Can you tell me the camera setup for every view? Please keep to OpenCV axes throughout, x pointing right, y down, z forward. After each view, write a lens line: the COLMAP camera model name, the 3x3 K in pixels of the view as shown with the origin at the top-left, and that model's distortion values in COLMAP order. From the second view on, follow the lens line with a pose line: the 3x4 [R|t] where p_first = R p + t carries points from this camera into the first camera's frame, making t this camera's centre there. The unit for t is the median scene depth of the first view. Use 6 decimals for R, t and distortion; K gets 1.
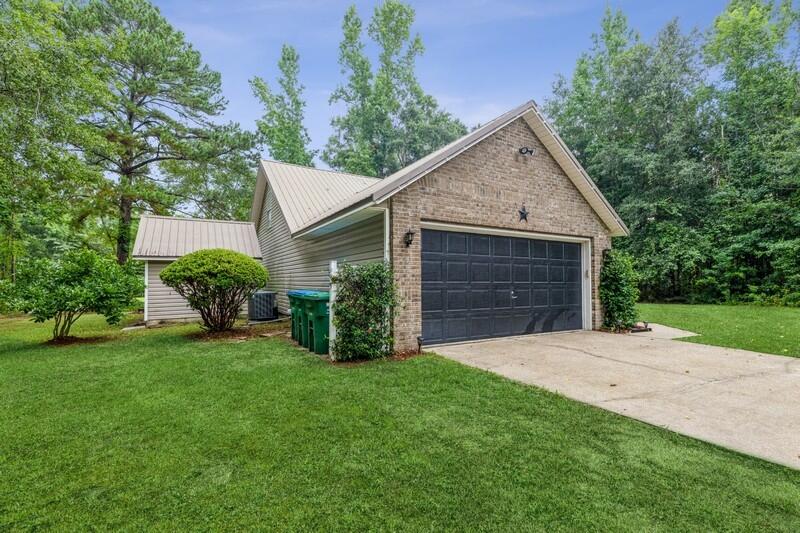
lens RADIAL K [[367.2, 0, 400.7], [0, 367.2, 286.4], [0, 0, 1]] dist [0.000706, 0.000048]
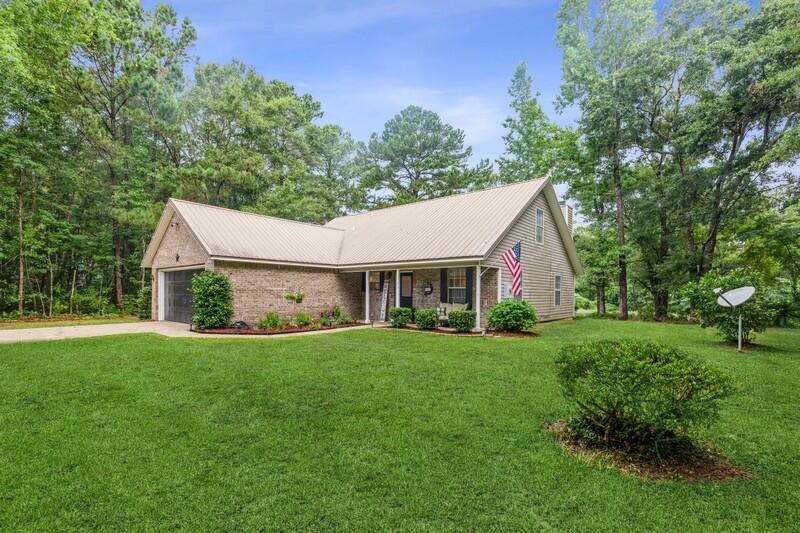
lens RADIAL K [[367.2, 0, 400.7], [0, 367.2, 286.4], [0, 0, 1]] dist [0.000706, 0.000048]
pose [[0.291759, -0.005113, -0.956478, 2.278140], [-0.004086, 0.999970, -0.006591, -0.042723], [0.956483, 0.005832, 0.291729, 1.434112]]
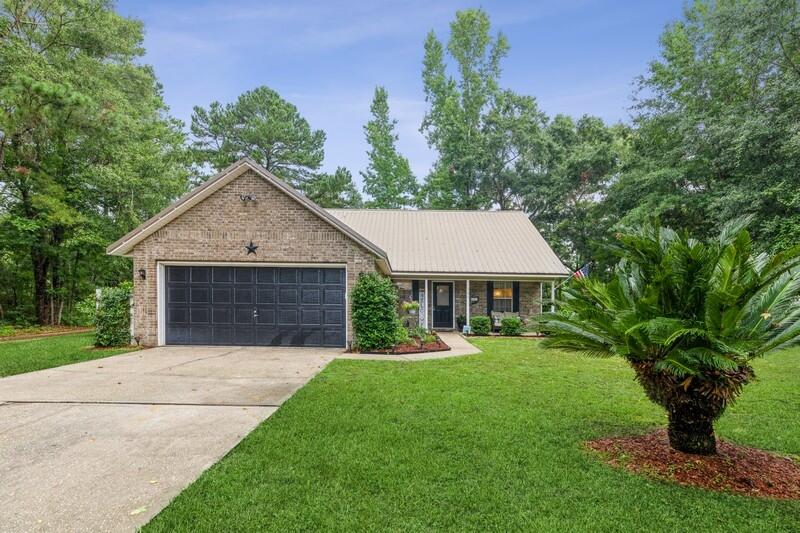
lens RADIAL K [[370.9, 0, 399.3], [0, 370.9, 307.6], [0, 0, 1]] dist [0.022171, 0.000079]
pose [[0.842872, 0.025279, -0.537520, 1.335110], [-0.017167, 0.999651, 0.020093, -0.029414], [0.537841, -0.007708, 0.843011, 0.194239]]
